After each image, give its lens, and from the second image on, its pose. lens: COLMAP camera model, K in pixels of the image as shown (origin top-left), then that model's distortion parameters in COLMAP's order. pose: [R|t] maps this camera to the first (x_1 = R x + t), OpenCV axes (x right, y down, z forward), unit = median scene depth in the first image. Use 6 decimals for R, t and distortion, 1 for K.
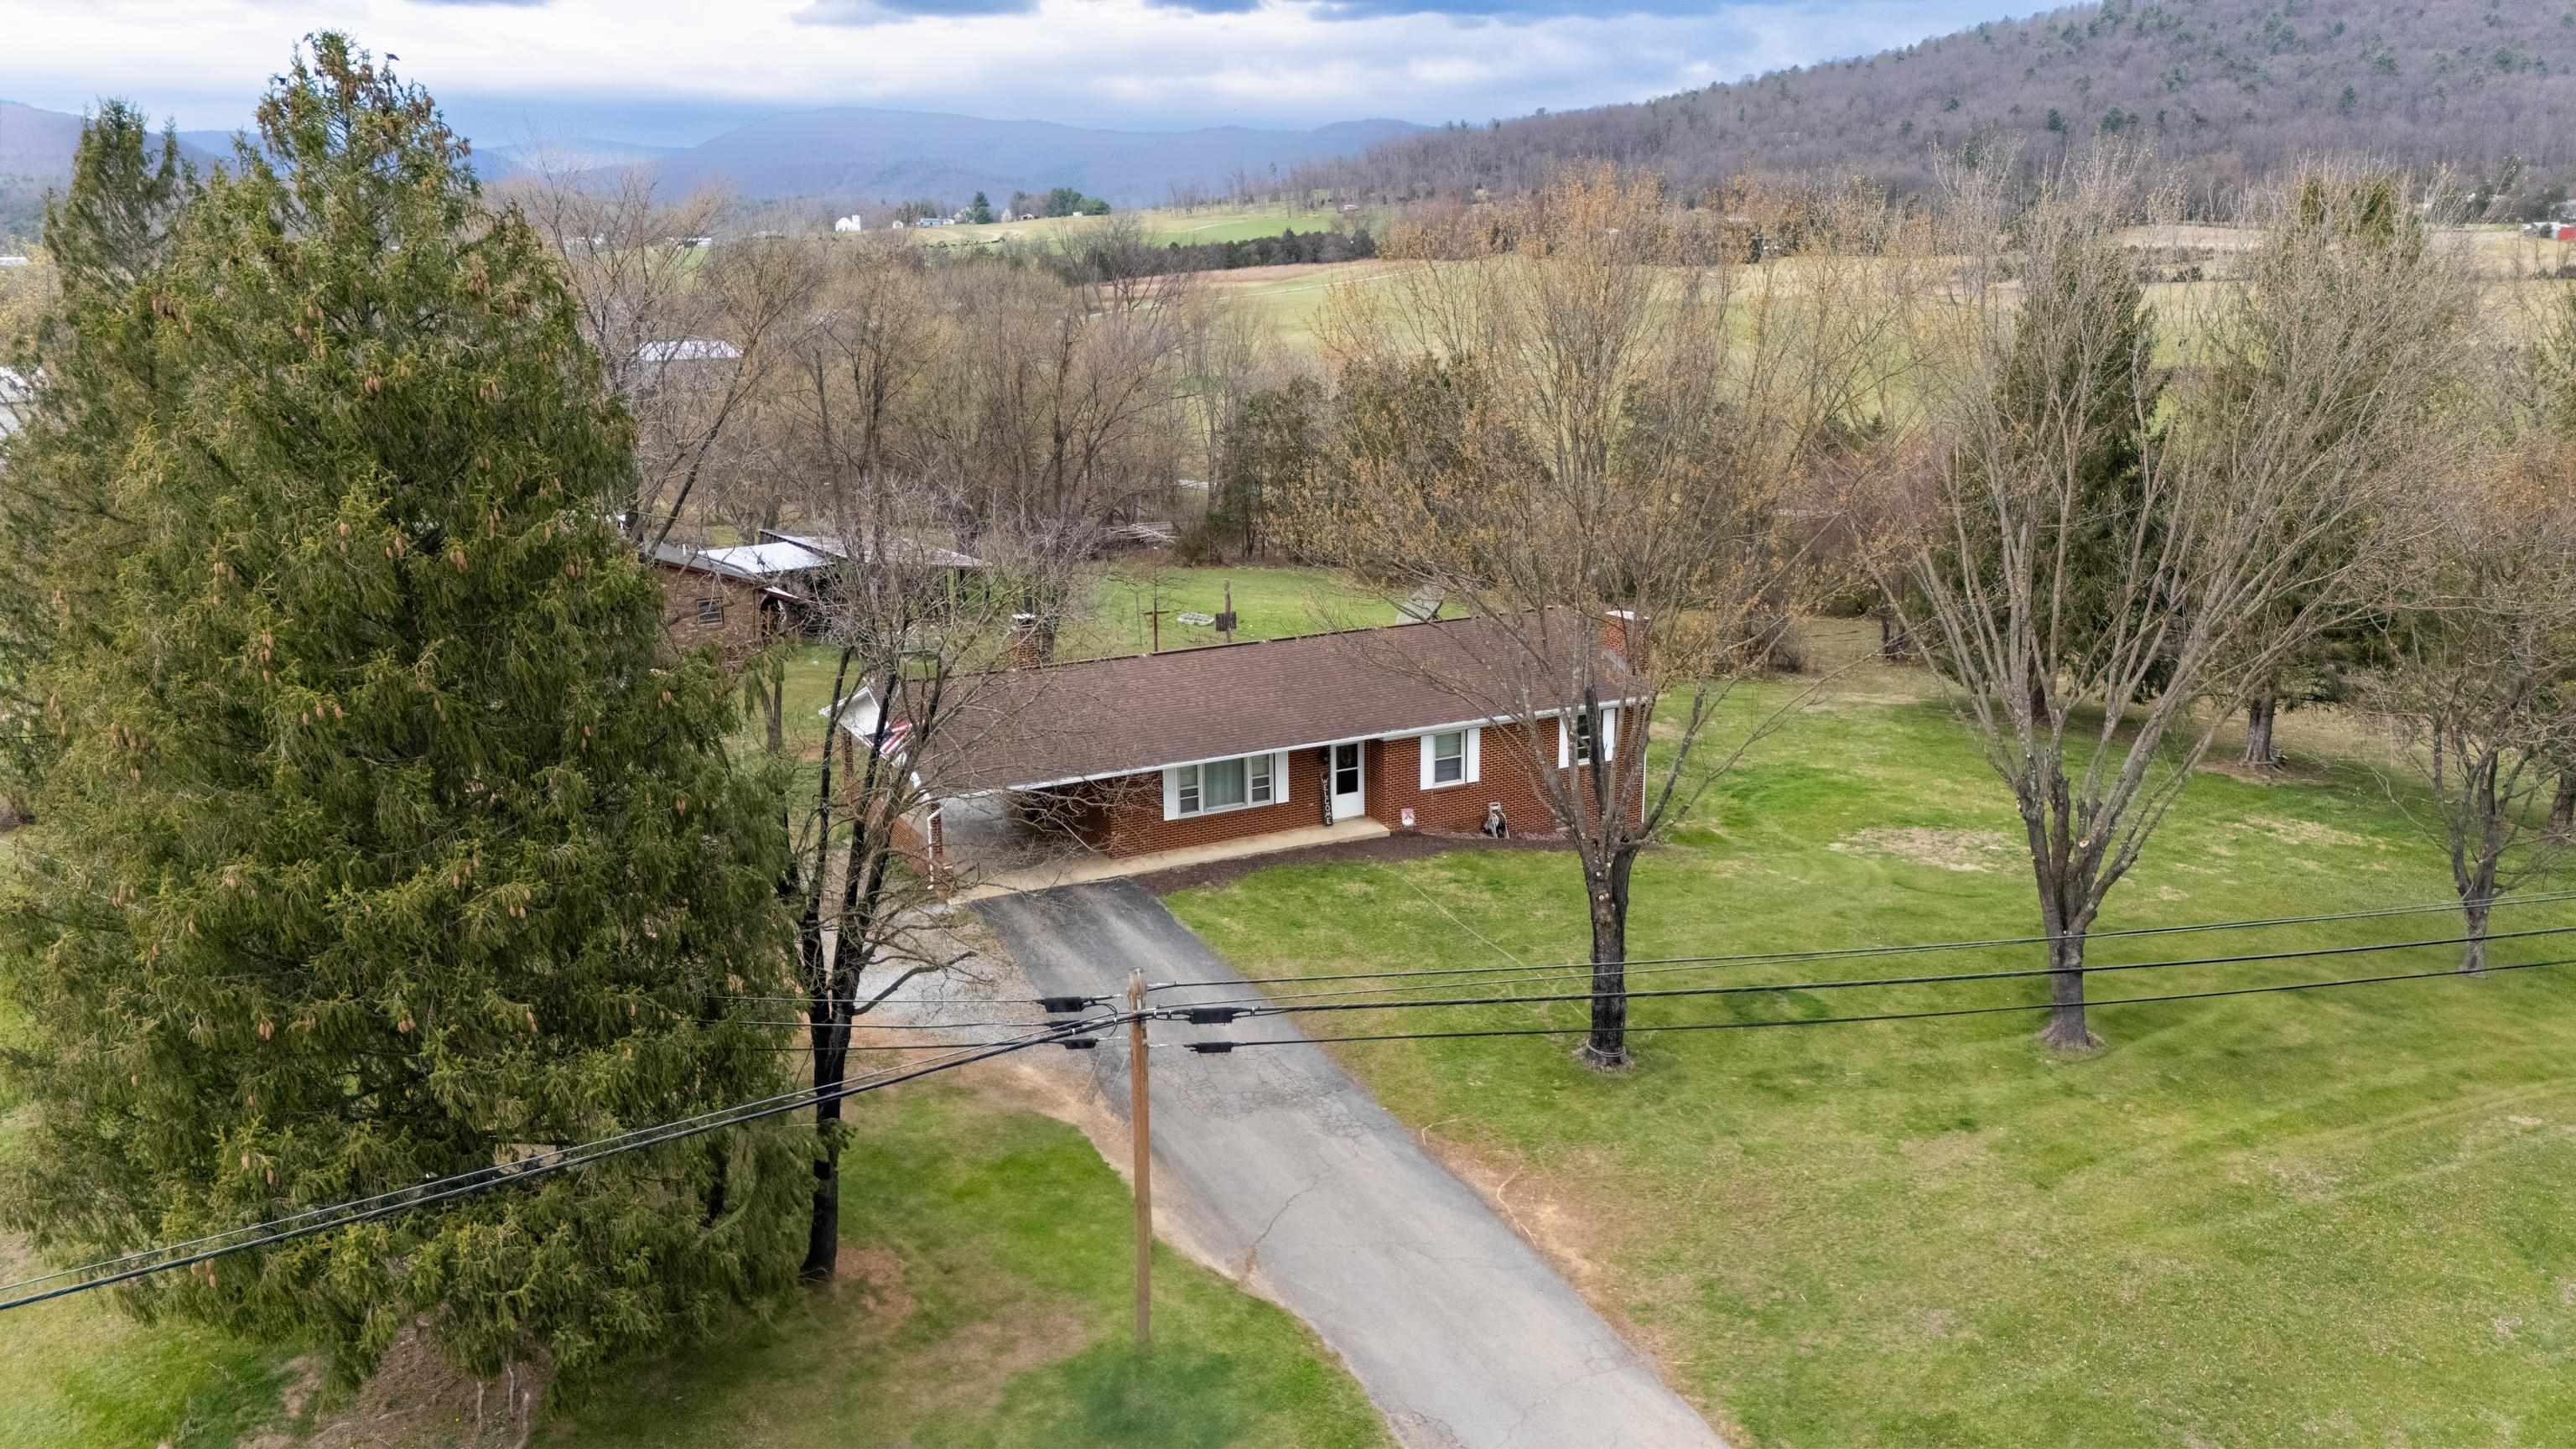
lens RADIAL K [[1893.3, 0, 1288.2], [0, 1893.3, 708.7], [0, 0, 1]] dist [0.090836, -0.100076]
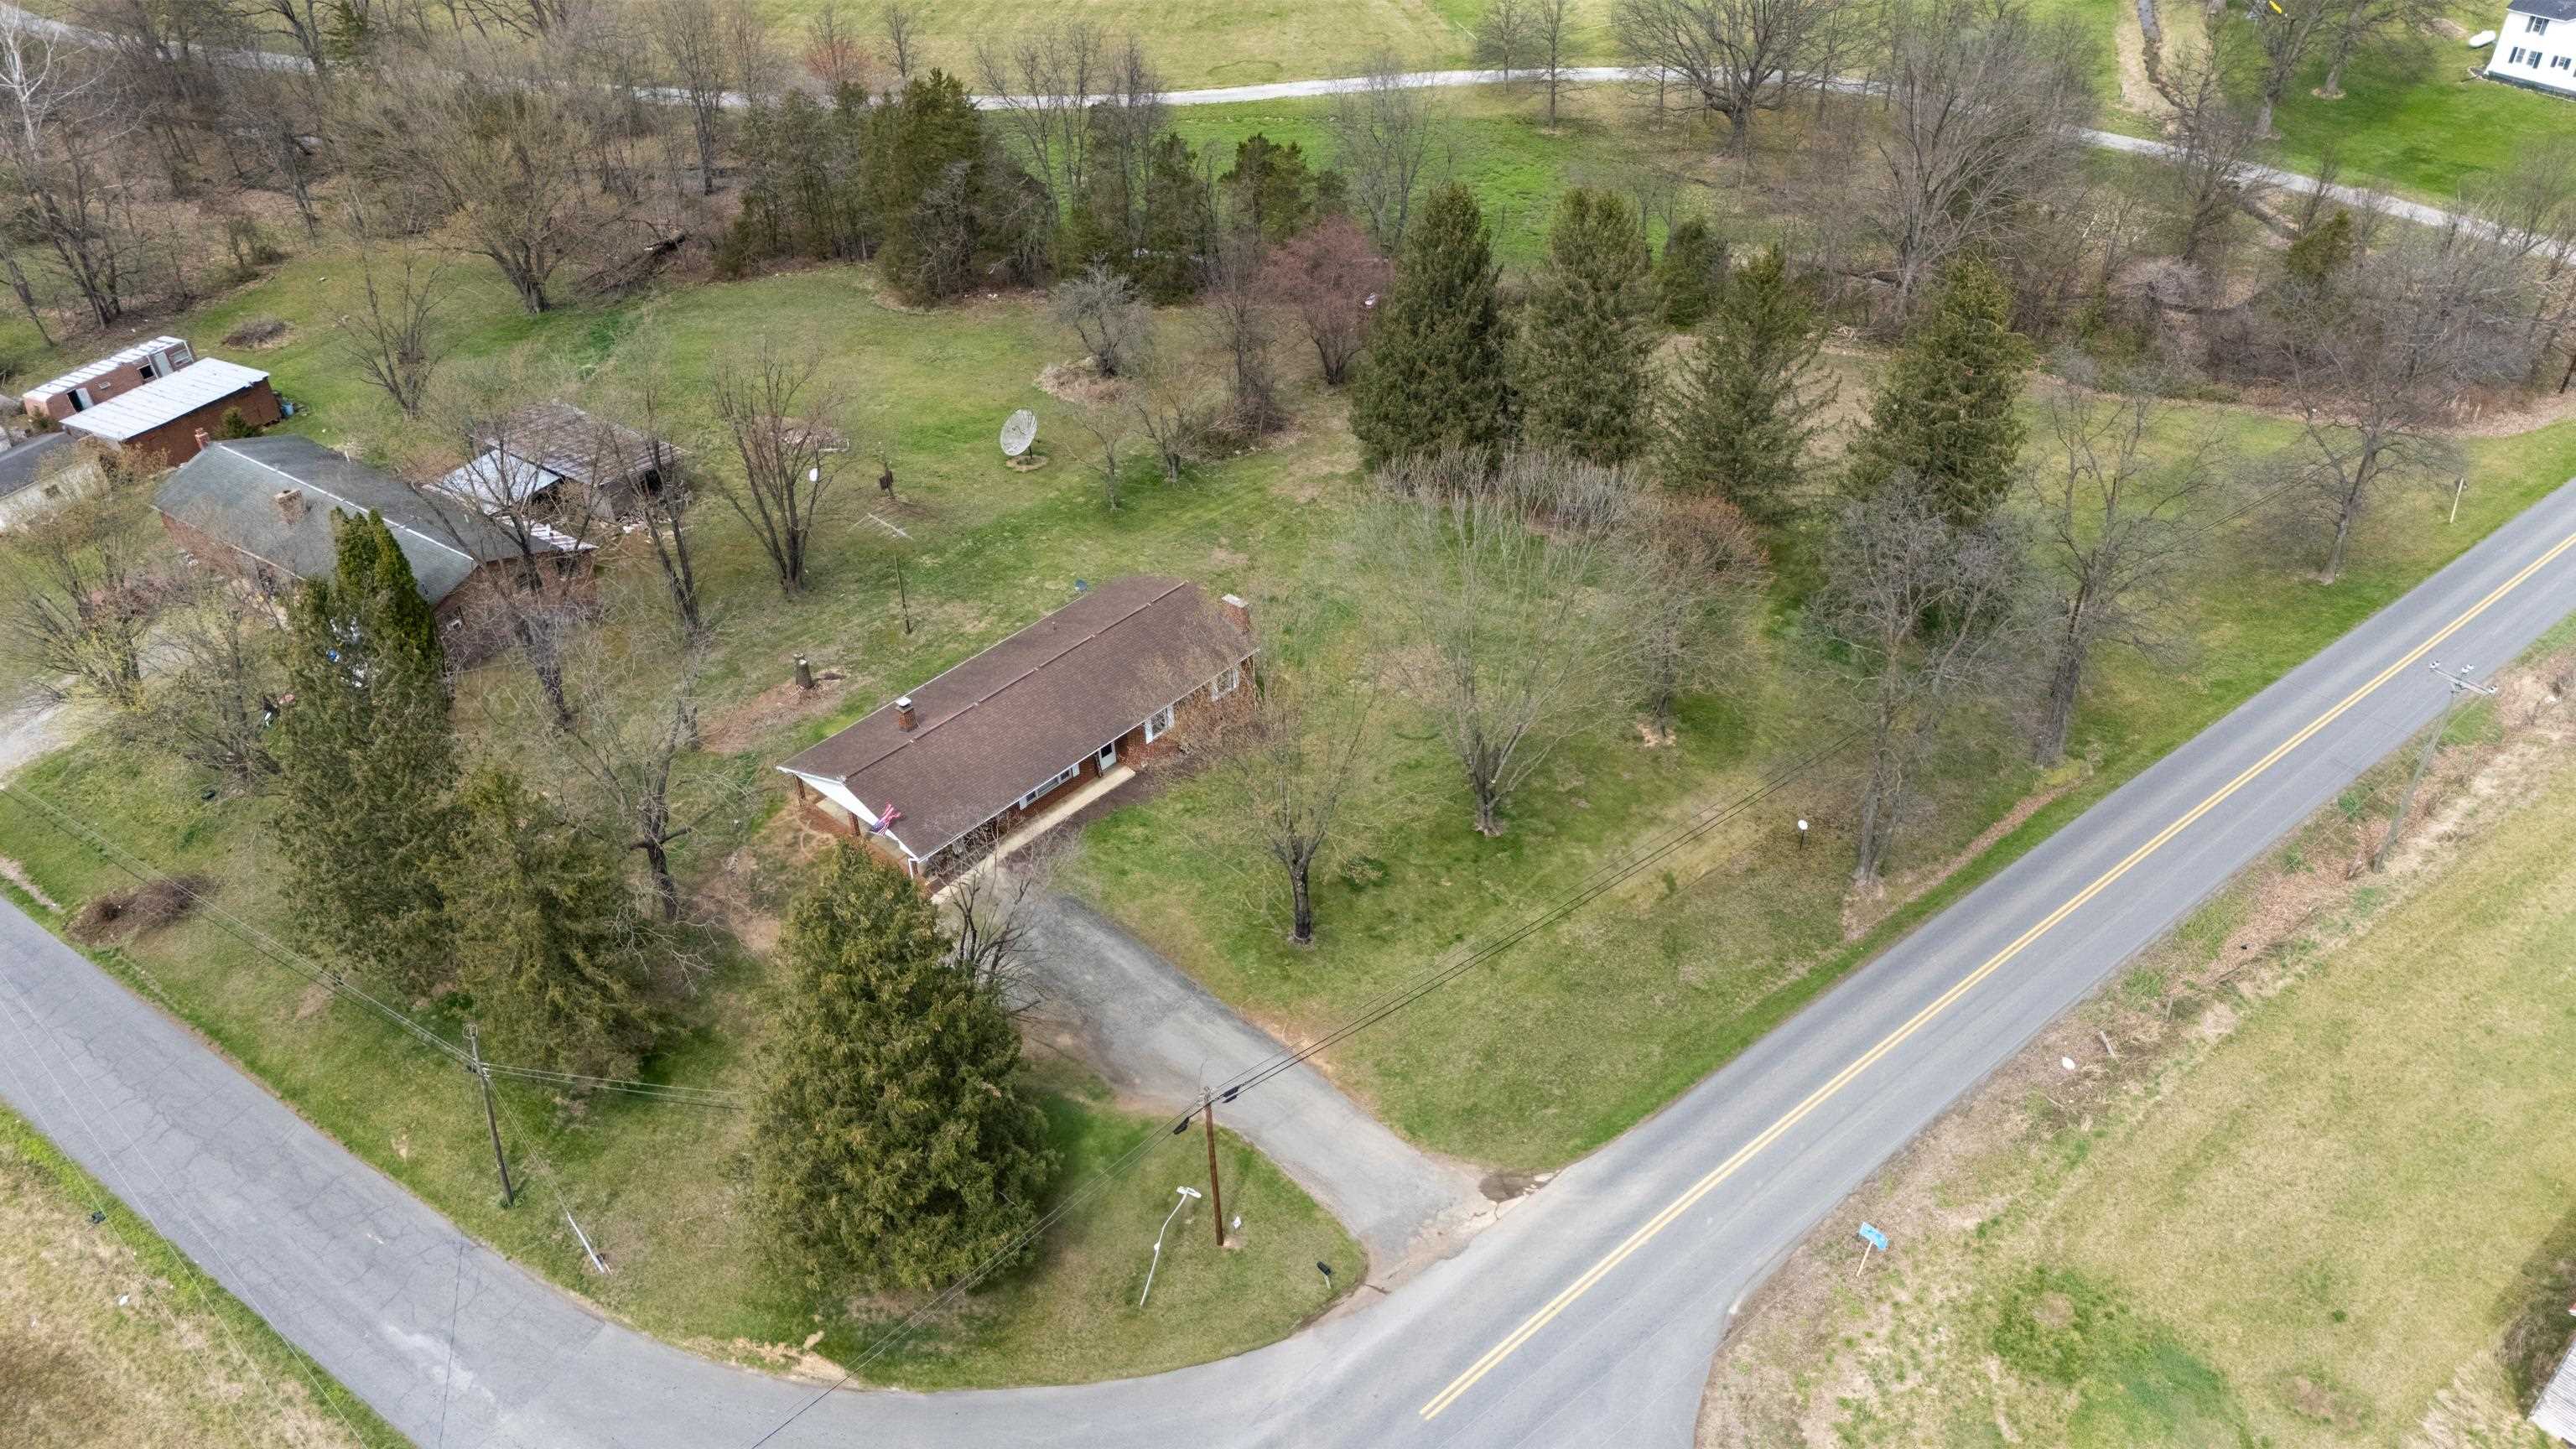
lens RADIAL K [[1887.0, 0, 1288.9], [0, 1887.0, 725.5], [0, 0, 1]] dist [0.081919, -0.078268]
pose [[0.938363, -0.218983, 0.267435, -0.268809], [0.099936, 0.912549, 0.396569, -0.649774], [-0.330889, -0.345400, 0.878186, -0.576818]]
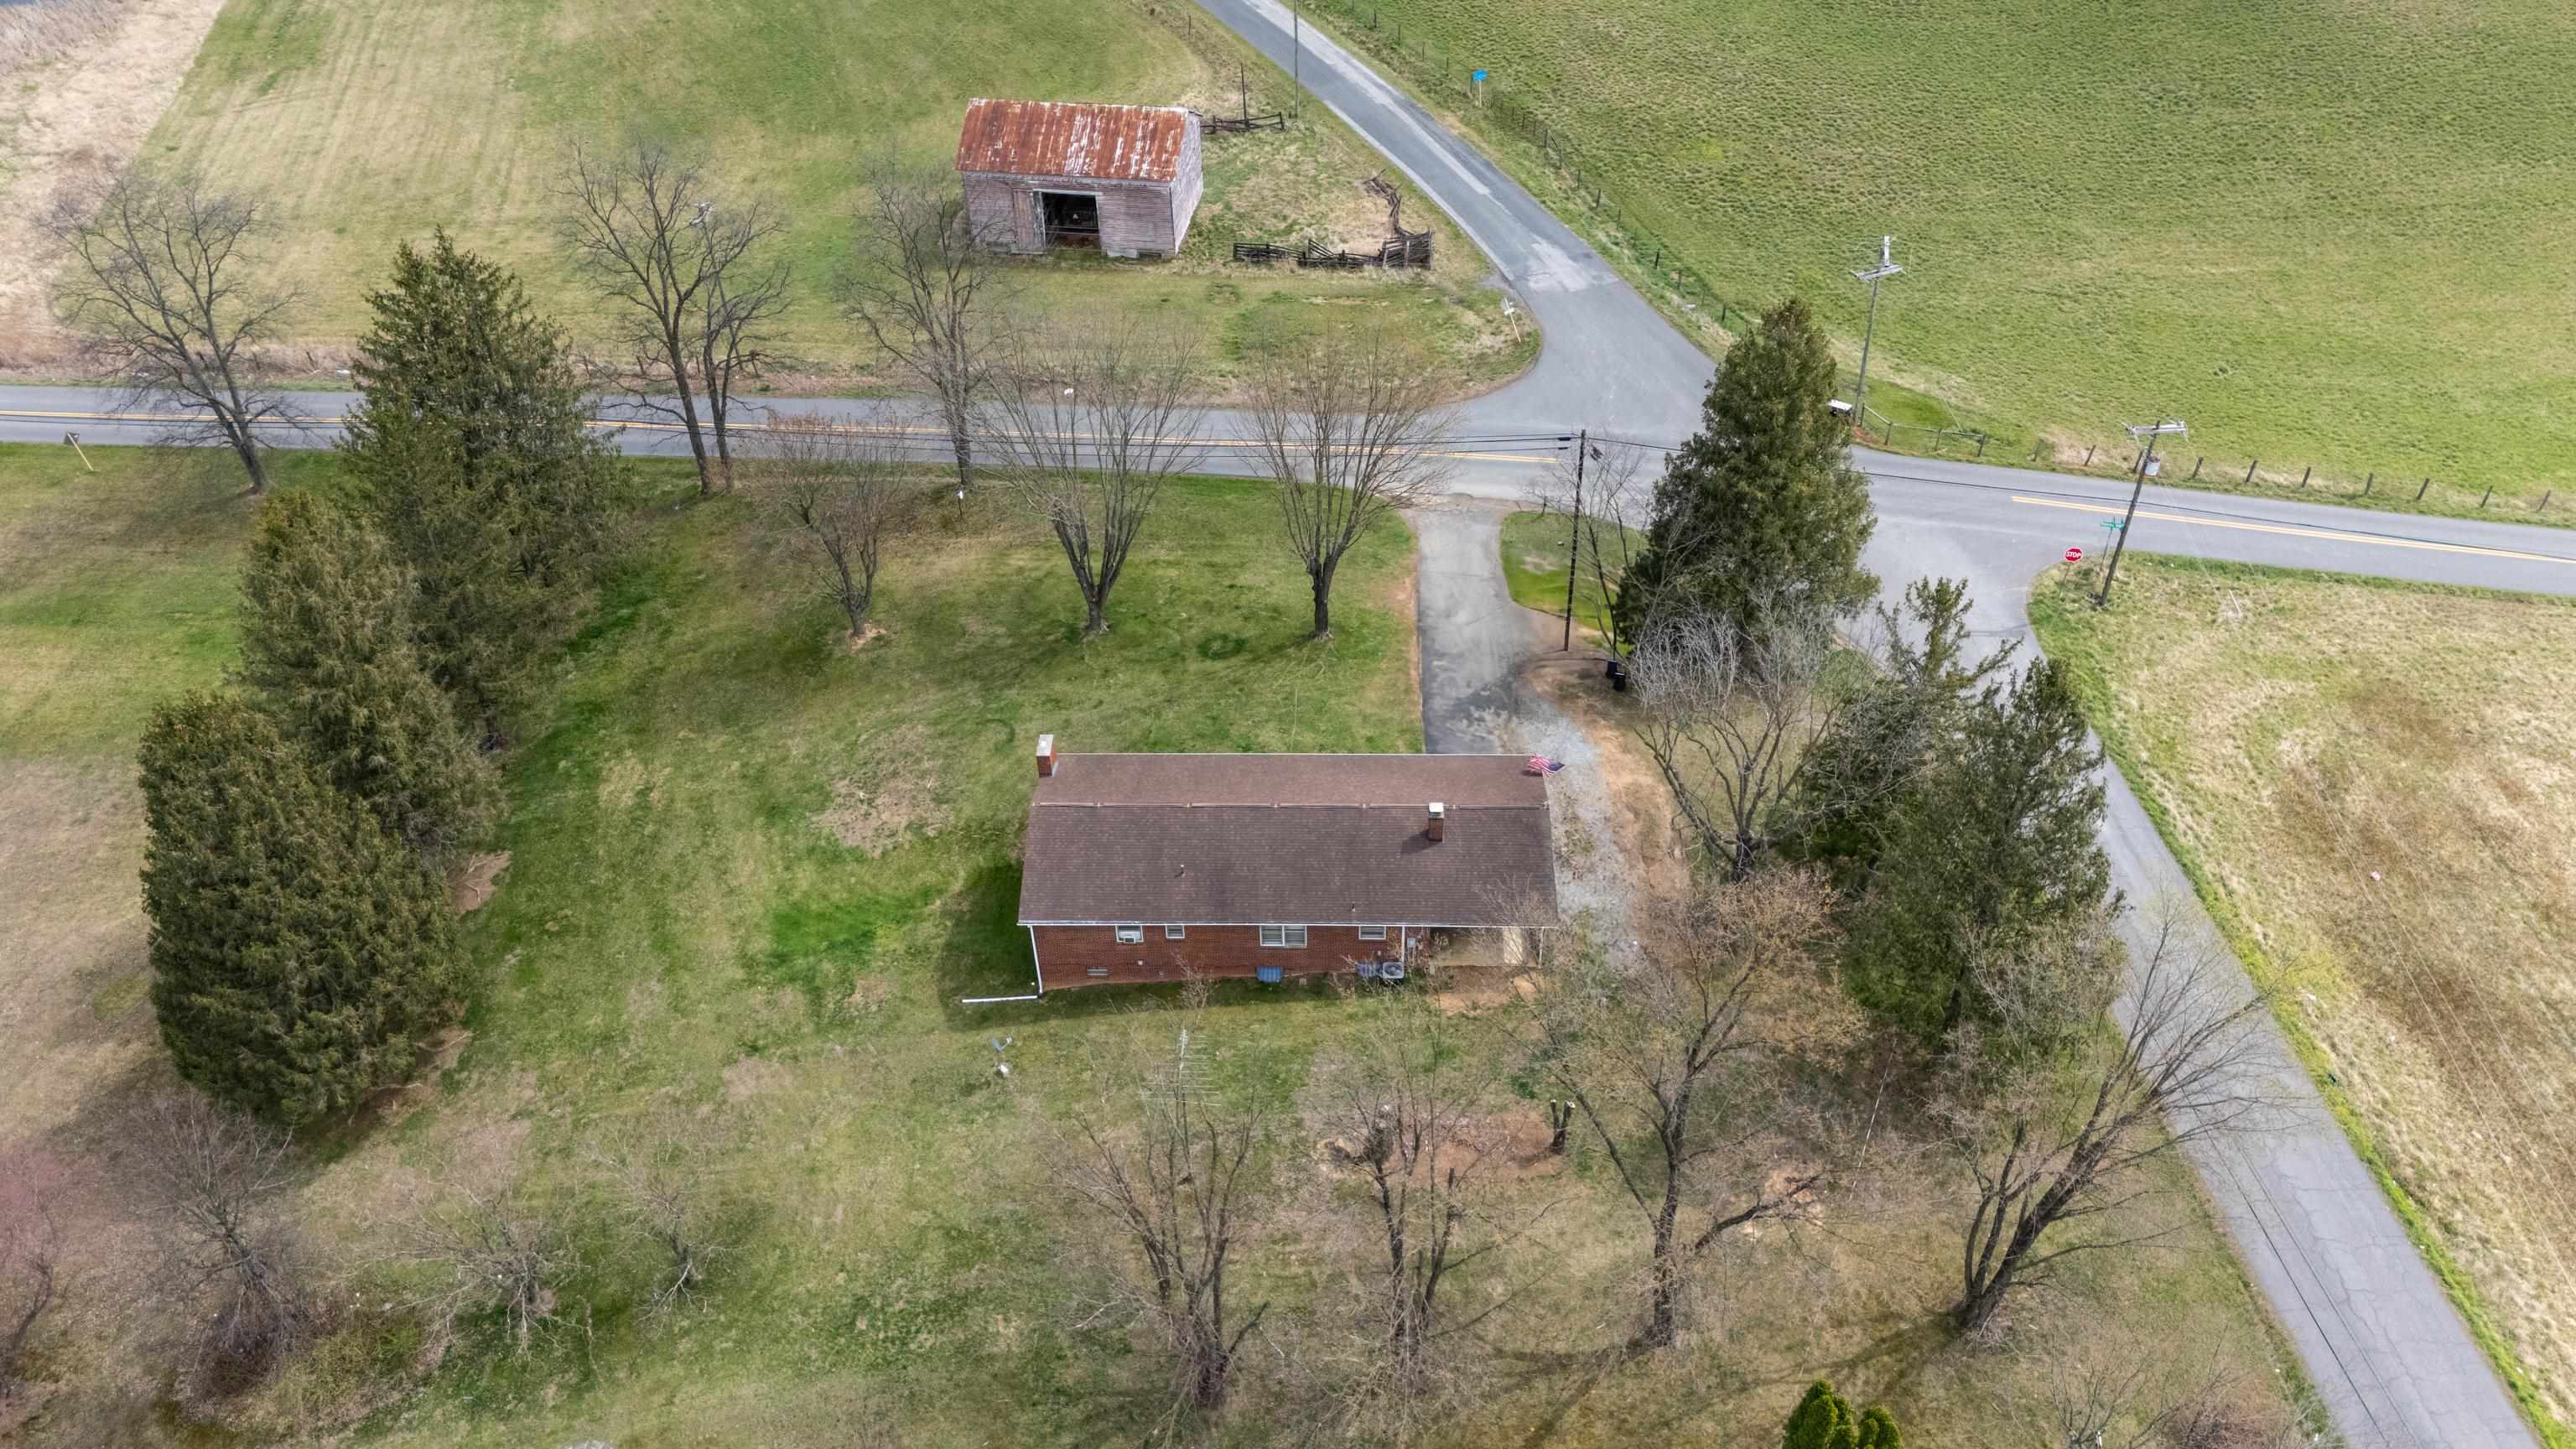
lens RADIAL K [[1887.0, 0, 1288.9], [0, 1887.0, 725.5], [0, 0, 1]] dist [0.081919, -0.078268]
pose [[-0.874414, -0.292875, 0.386814, -0.585174], [0.145622, 0.602076, 0.785047, -1.258675], [-0.462812, 0.742784, -0.483814, 1.705566]]
